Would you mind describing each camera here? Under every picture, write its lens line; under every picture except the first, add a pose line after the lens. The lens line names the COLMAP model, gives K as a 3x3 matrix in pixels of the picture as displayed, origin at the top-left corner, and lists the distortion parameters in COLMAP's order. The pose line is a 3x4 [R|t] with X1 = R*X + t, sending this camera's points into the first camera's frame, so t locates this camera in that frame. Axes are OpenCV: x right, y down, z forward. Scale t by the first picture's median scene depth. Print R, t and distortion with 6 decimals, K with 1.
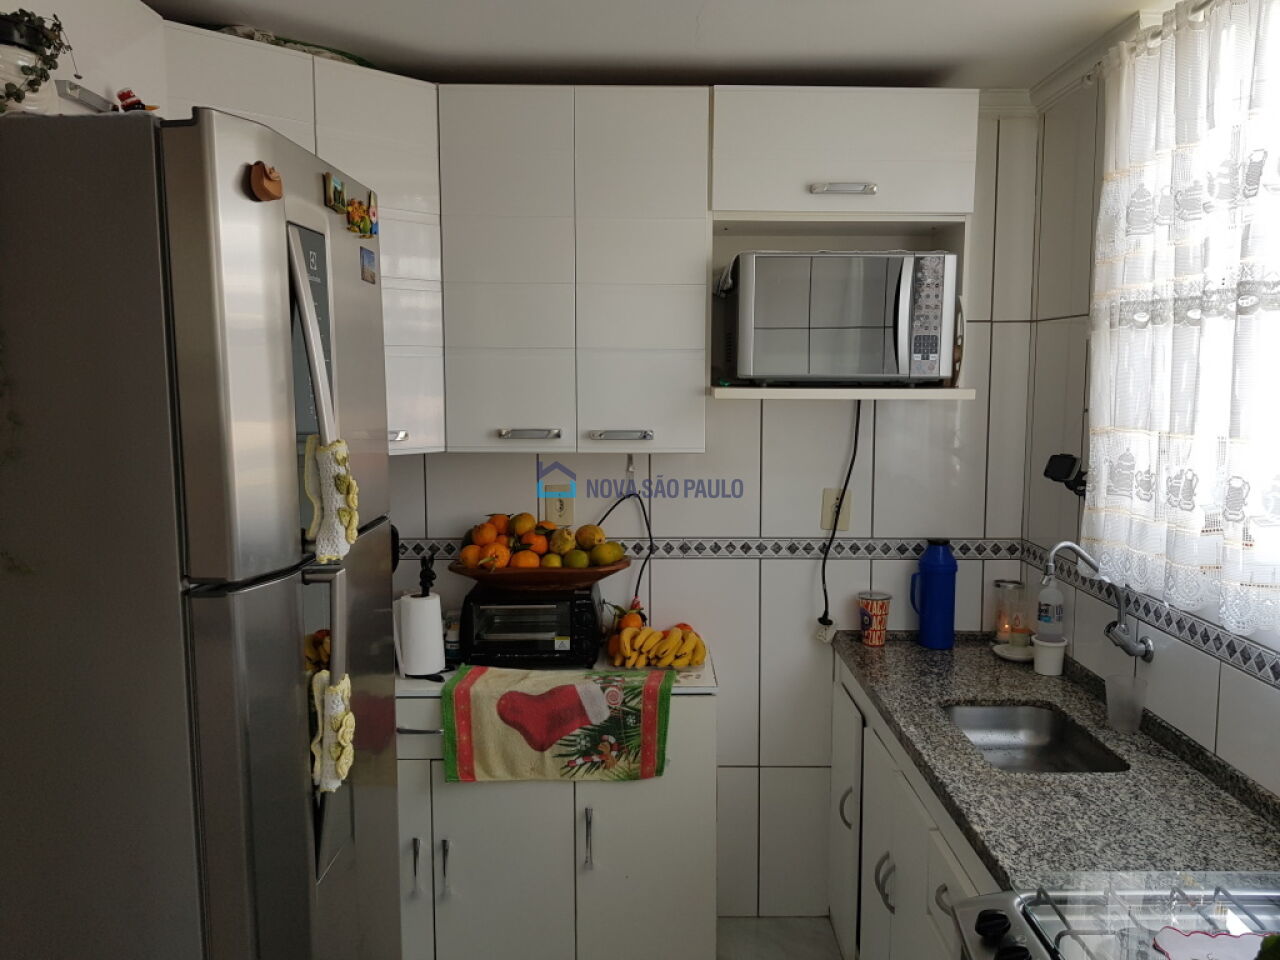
lens RADIAL K [[1017.4, 0, 658.8], [0, 1017.4, 469.7], [0, 0, 1]] dist [0.095908, -0.144879]
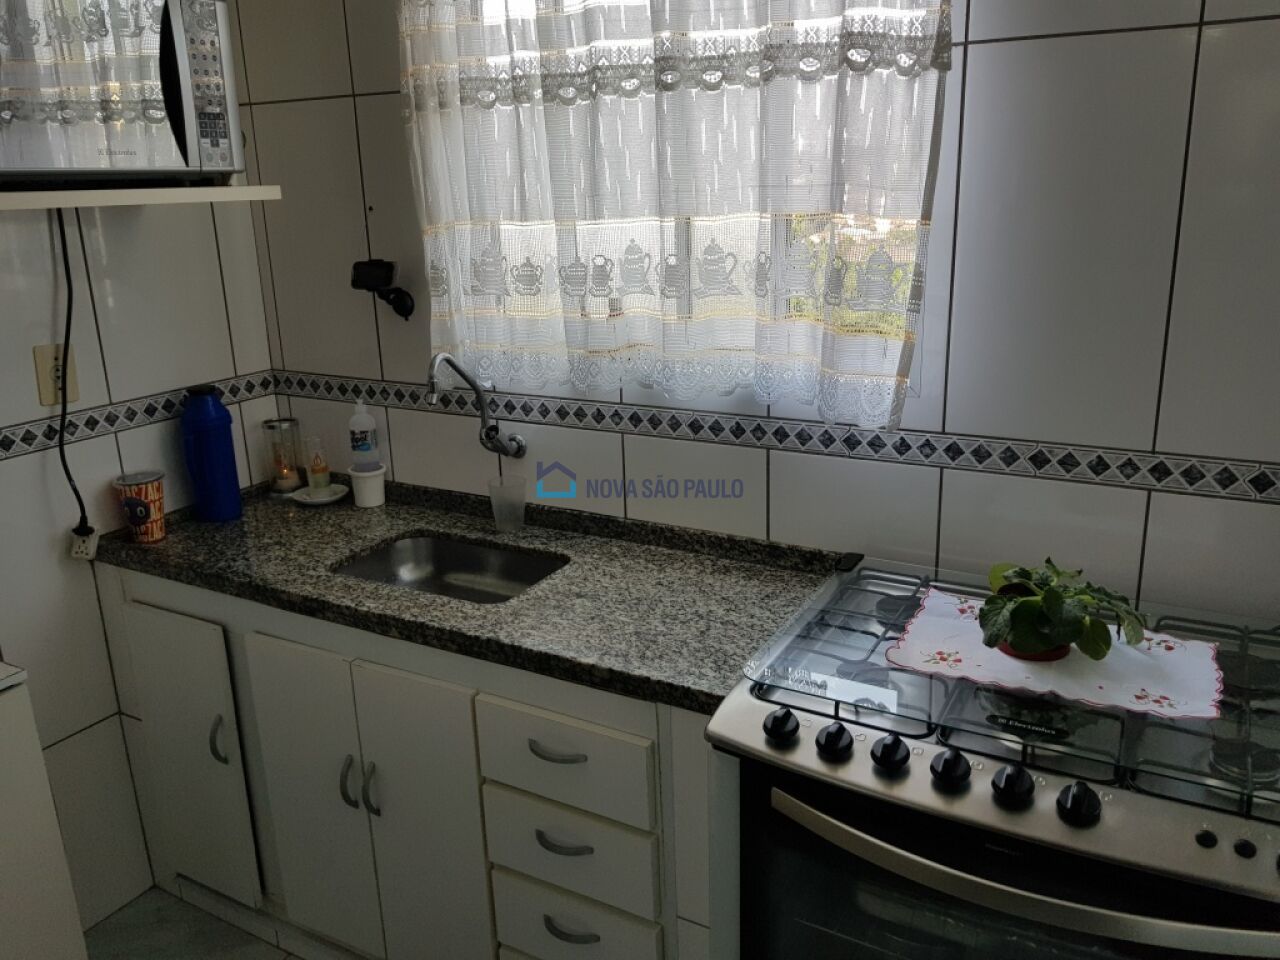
lens RADIAL K [[1017.4, 0, 658.8], [0, 1017.4, 469.7], [0, 0, 1]] dist [0.095908, -0.144879]
pose [[0.502261, -0.258863, 0.825060, -0.260766], [0.115111, 0.965664, 0.232902, -0.018173], [-0.857020, -0.022004, 0.514813, 0.329185]]
